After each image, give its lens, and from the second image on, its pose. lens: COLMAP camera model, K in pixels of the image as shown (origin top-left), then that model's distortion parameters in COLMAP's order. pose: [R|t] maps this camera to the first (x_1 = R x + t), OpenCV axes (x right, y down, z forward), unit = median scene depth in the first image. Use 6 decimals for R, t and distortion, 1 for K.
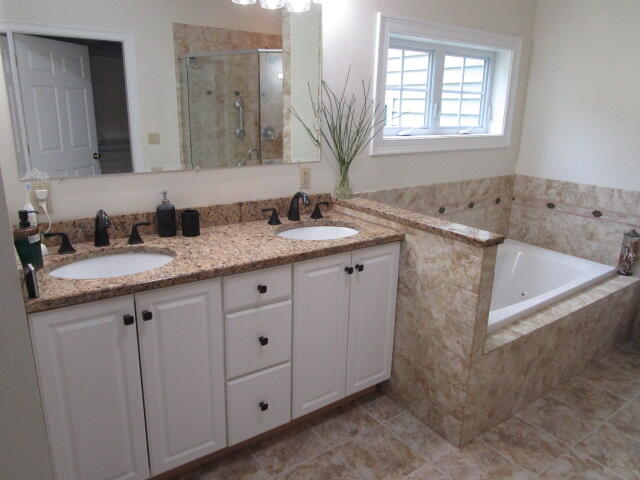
lens RADIAL K [[464.4, 0, 316.1], [0, 464.4, 240.4], [0, 0, 1]] dist [-0.016518, 0.003999]
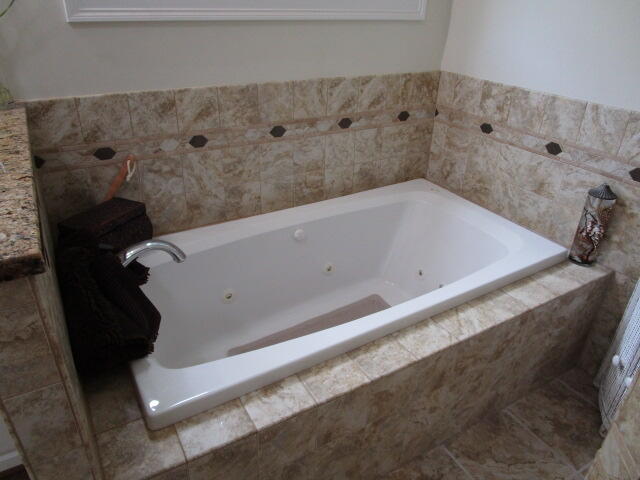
lens RADIAL K [[464.4, 0, 316.1], [0, 464.4, 240.4], [0, 0, 1]] dist [-0.016518, 0.003999]
pose [[0.996061, 0.052933, -0.071131, 0.361261], [-0.036742, 0.976535, 0.212202, -0.056040], [0.080694, -0.208753, 0.974634, 0.402431]]
